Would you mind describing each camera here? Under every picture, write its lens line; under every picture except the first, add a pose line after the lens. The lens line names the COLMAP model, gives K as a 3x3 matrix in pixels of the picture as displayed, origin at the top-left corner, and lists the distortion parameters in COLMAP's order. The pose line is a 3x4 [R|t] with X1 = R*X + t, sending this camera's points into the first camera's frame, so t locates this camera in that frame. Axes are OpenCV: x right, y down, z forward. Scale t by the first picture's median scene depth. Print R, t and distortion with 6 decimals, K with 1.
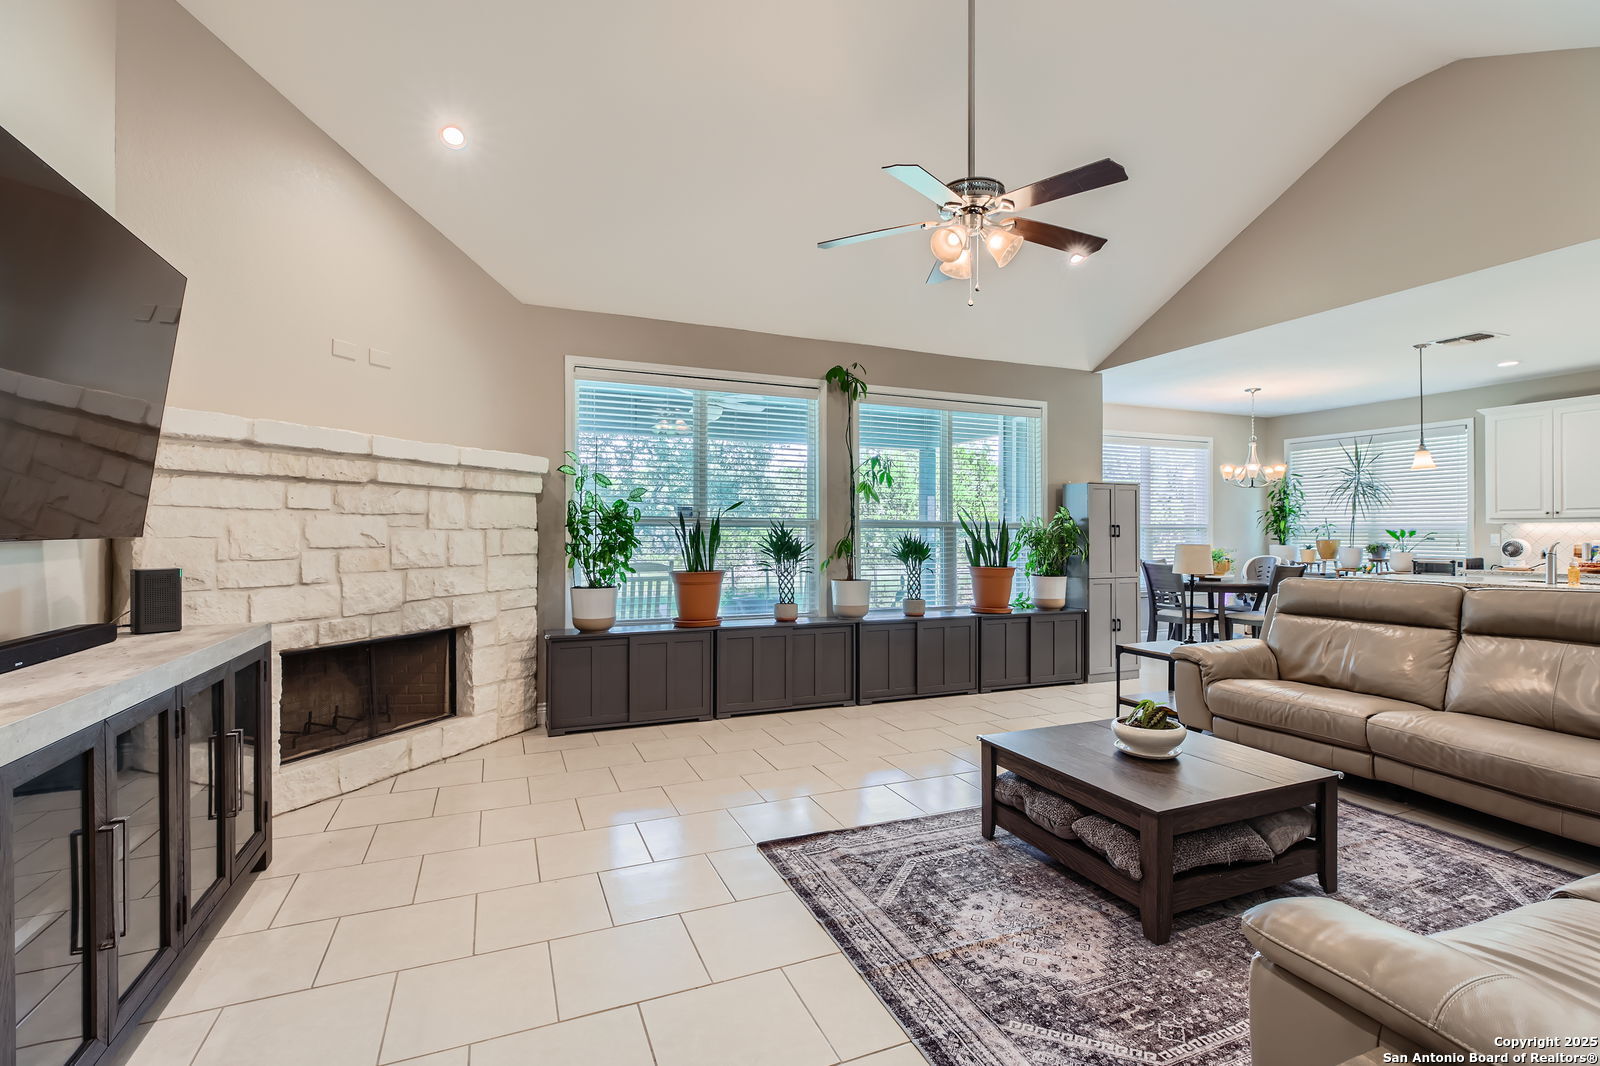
lens RADIAL K [[731.0, 0, 800.0], [0, 731.0, 525.6], [0, 0, 1]] dist [-0.002121, -0.000745]
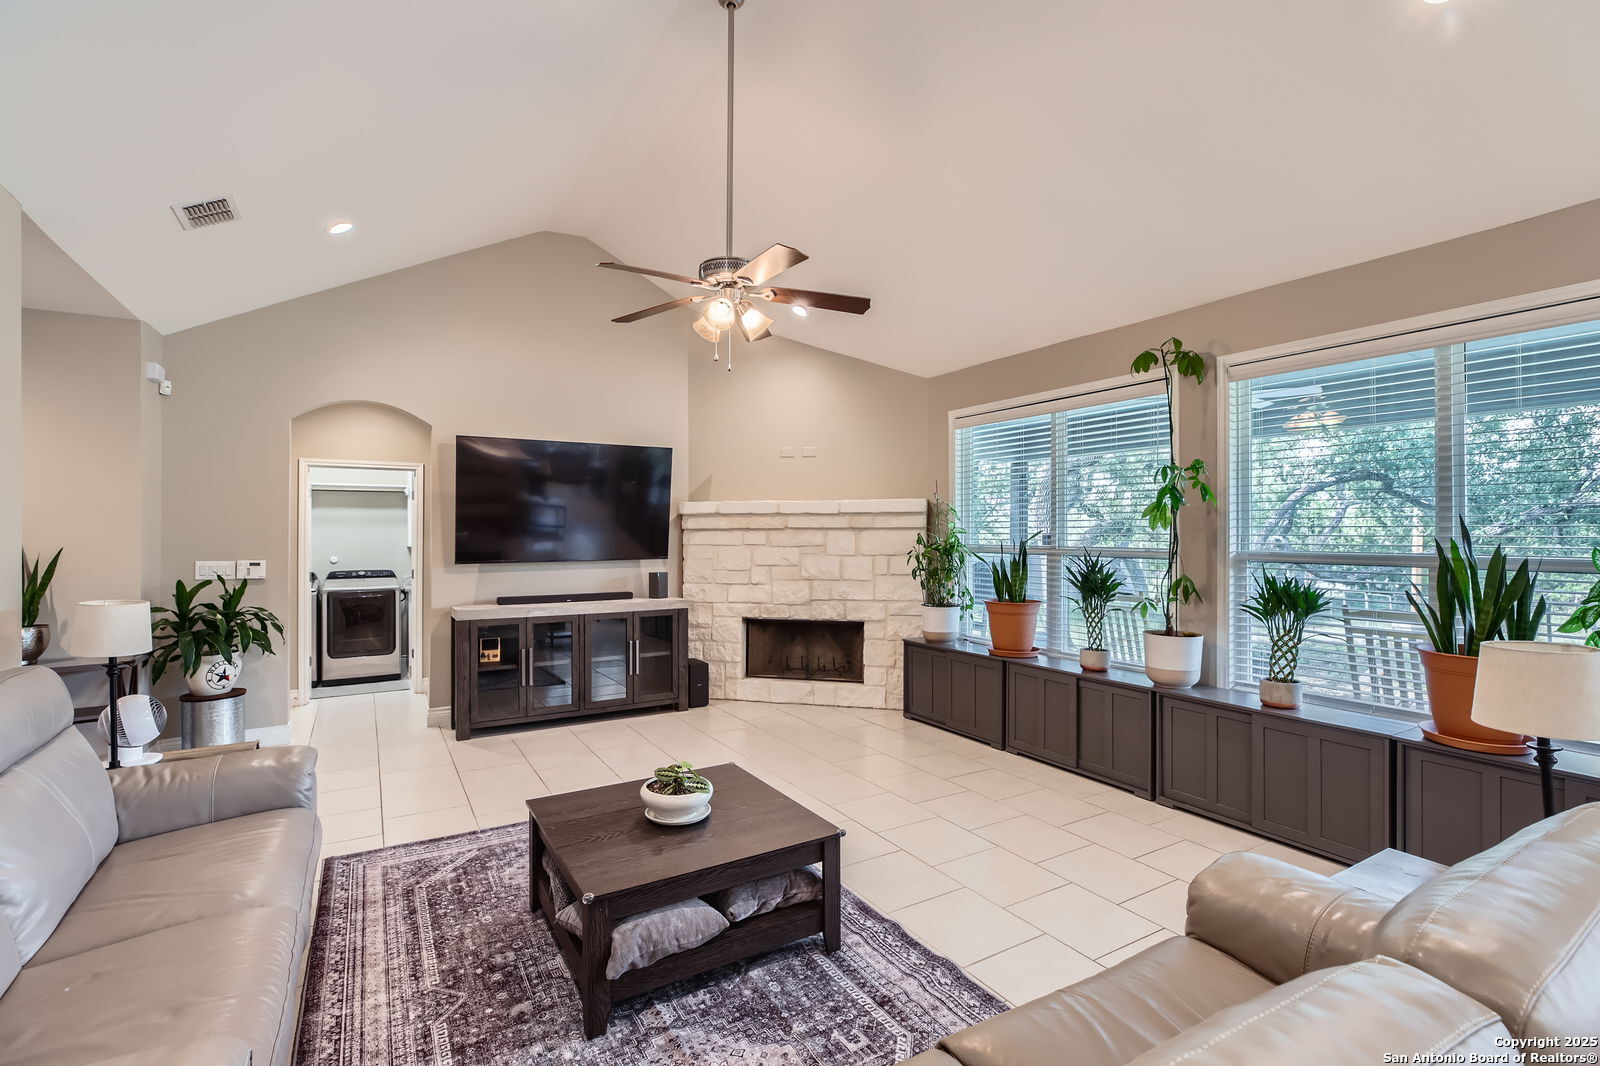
lens RADIAL K [[731.0, 0, 803.5], [0, 731.0, 521.6], [0, 0, 1]] dist [-0.002121, -0.000745]
pose [[0.134211, -0.017642, -0.990796, 0.982655], [0.010238, 0.999813, -0.016416, -0.039951], [0.990900, -0.007941, 0.134366, 0.702242]]
